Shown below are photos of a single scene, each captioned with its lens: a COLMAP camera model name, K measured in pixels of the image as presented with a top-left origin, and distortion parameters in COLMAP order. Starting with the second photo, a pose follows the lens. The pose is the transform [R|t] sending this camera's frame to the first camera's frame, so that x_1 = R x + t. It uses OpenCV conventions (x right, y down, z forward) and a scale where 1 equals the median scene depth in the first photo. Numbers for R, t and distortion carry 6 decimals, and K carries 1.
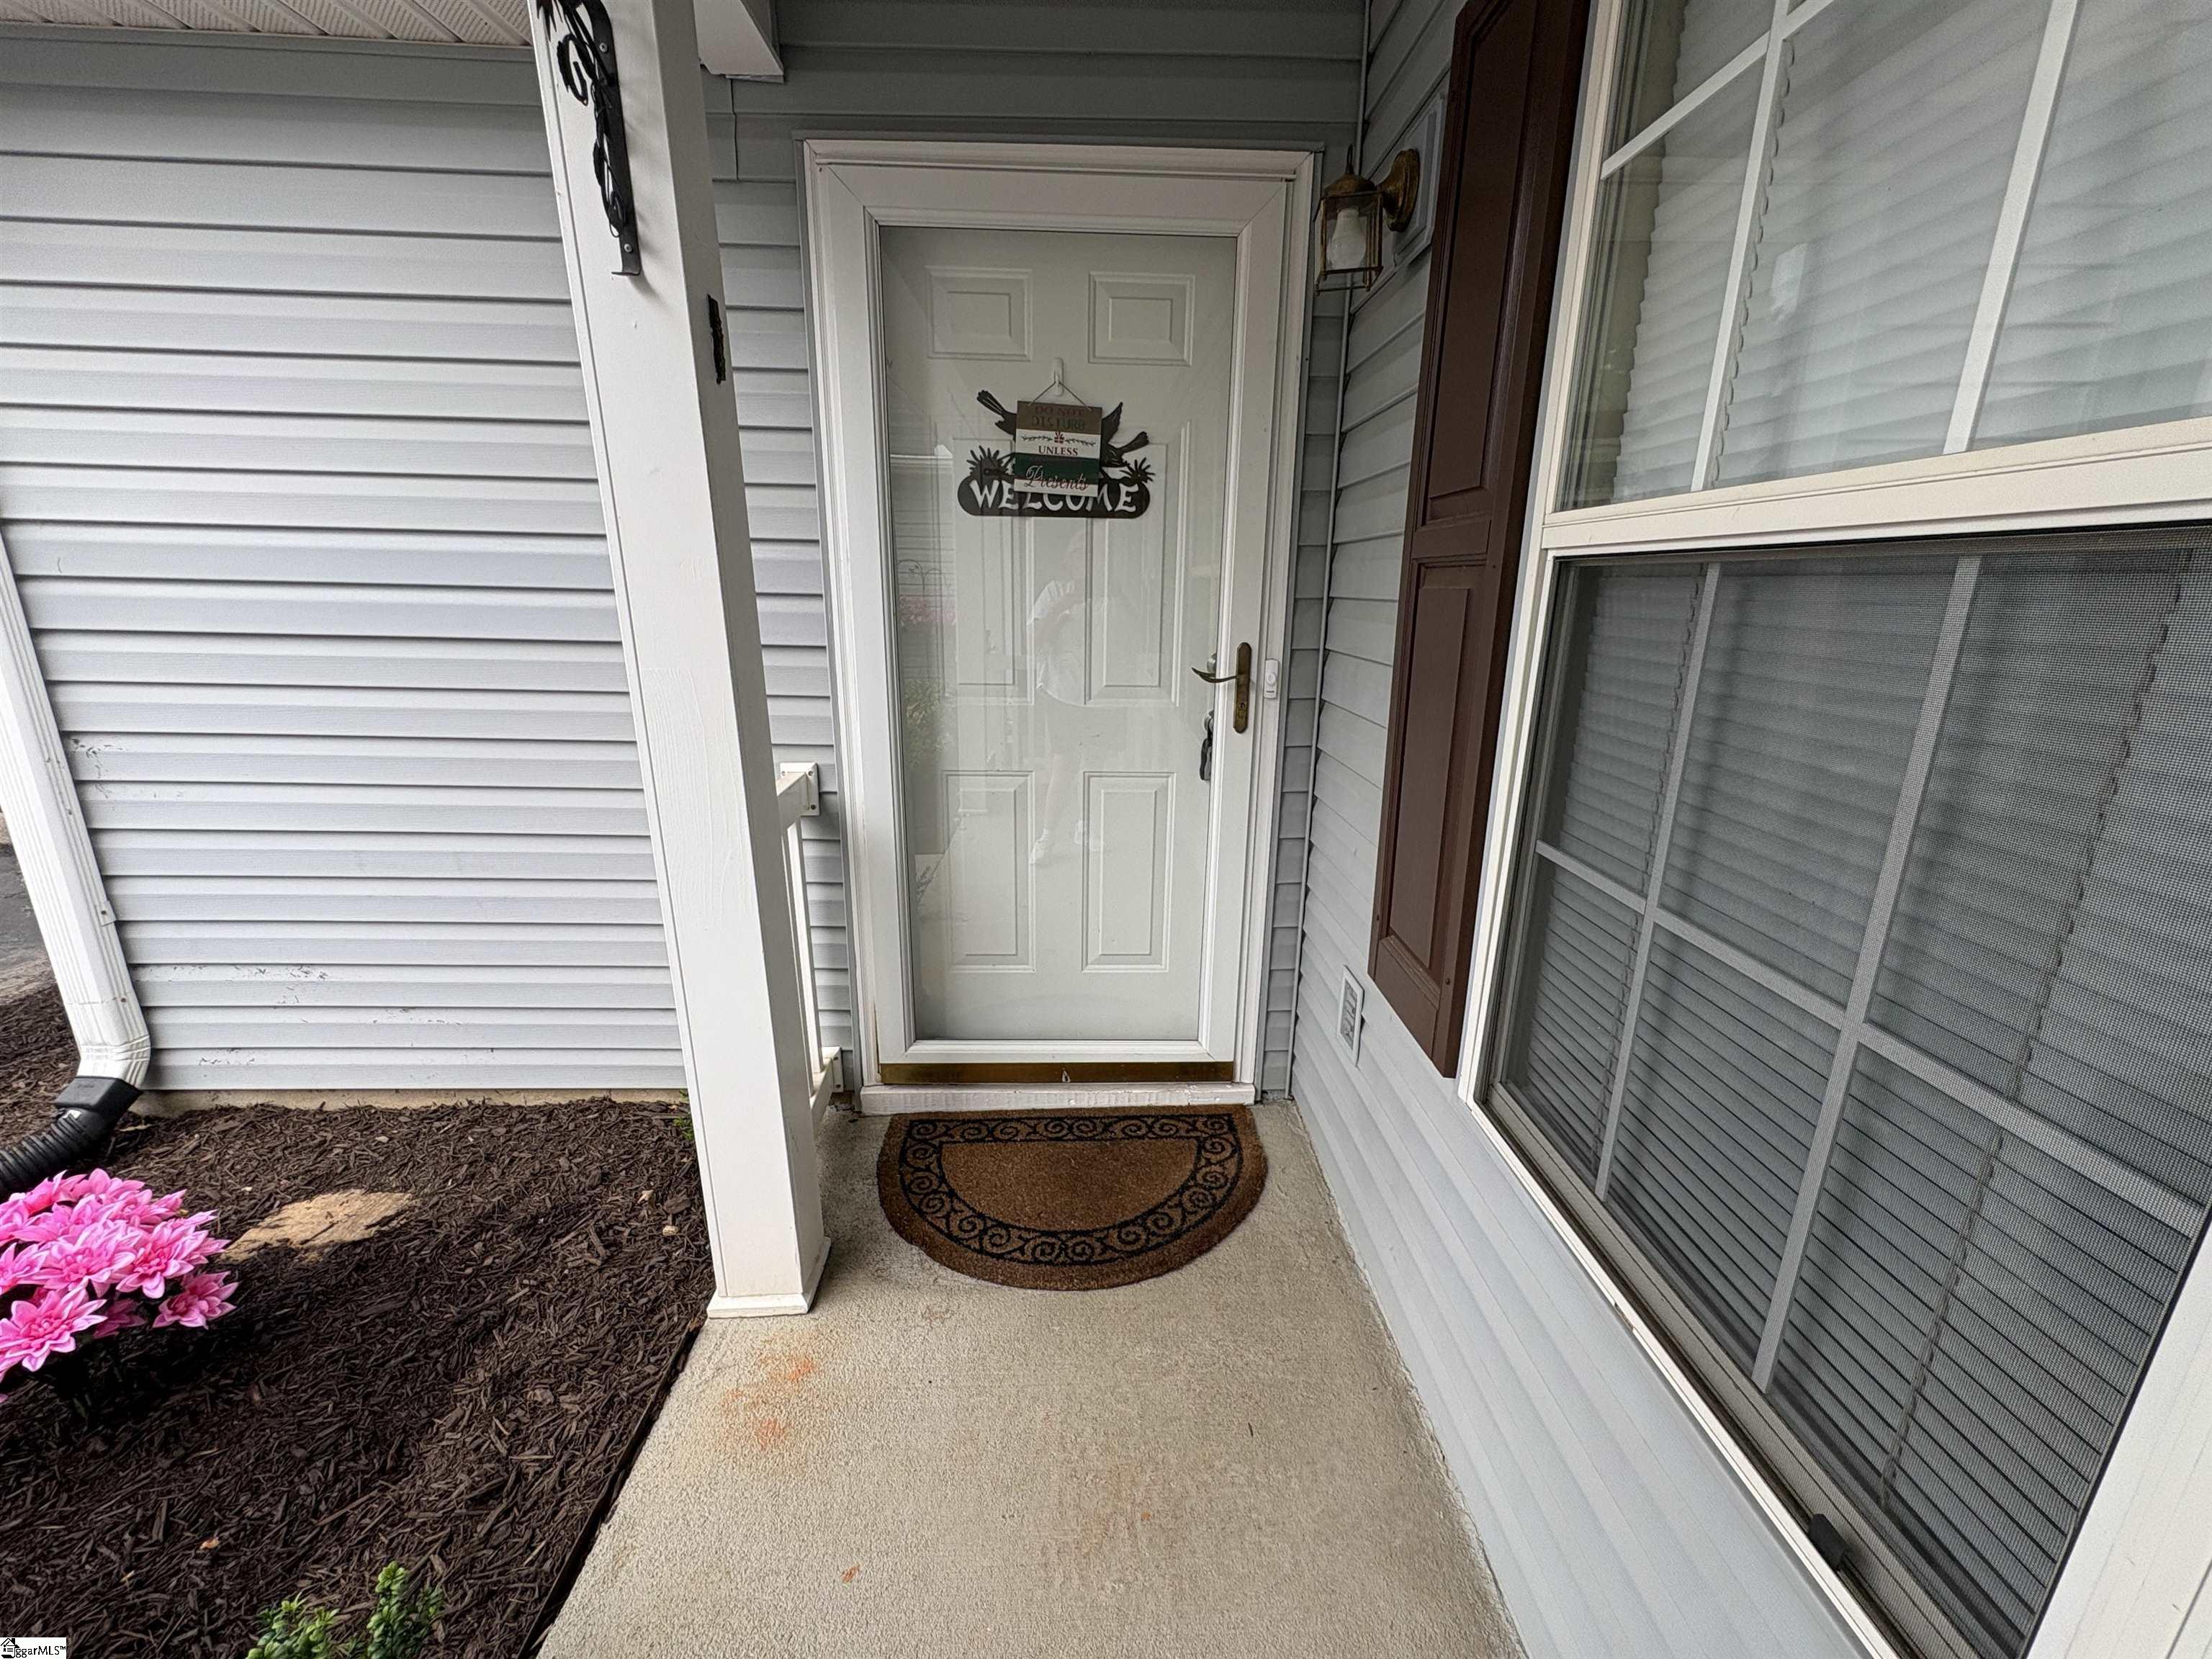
lens RADIAL K [[890.3, 0, 1106.0], [0, 890.3, 829.5], [0, 0, 1]] dist [0.000917, 0.000342]
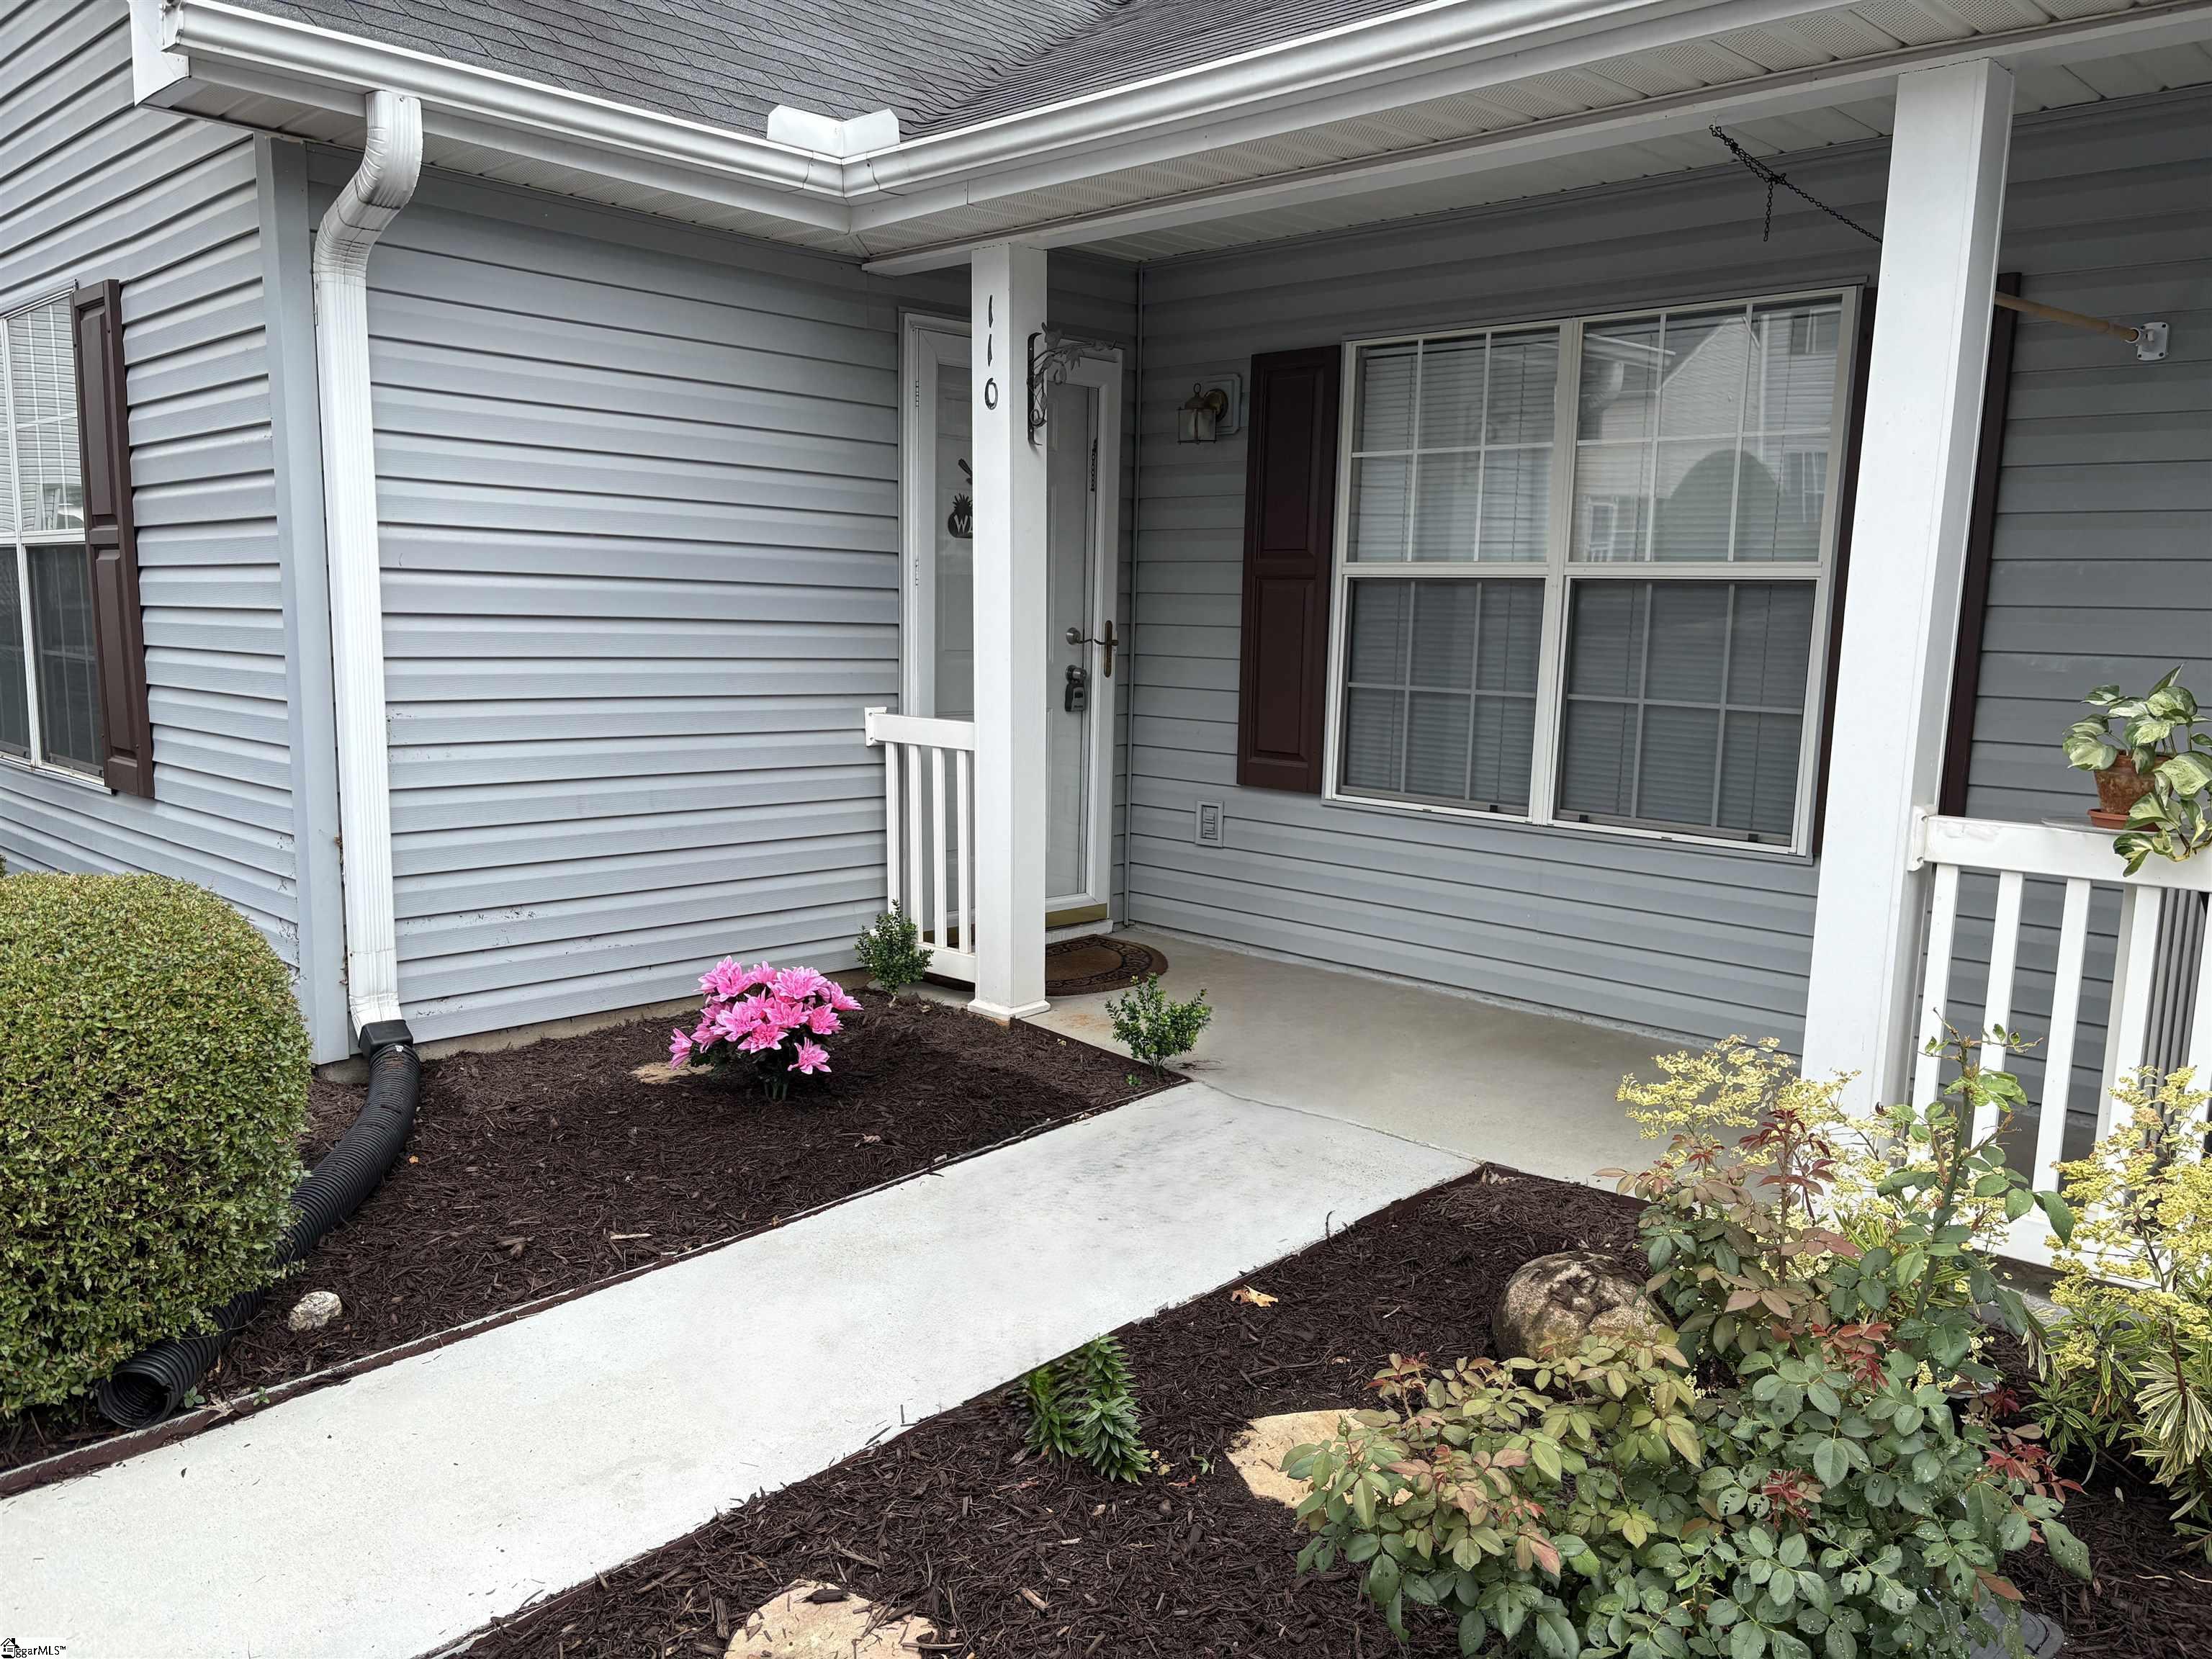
lens RADIAL K [[1678.3, 0, 1106.0], [0, 1678.3, 829.5], [0, 0, 1]] dist [0.000408, -0.000173]
pose [[0.715942, -0.092015, 0.692070, -2.191547], [0.172488, 0.983859, -0.047628, 0.343708], [-0.676517, 0.153473, 0.720257, -1.252462]]
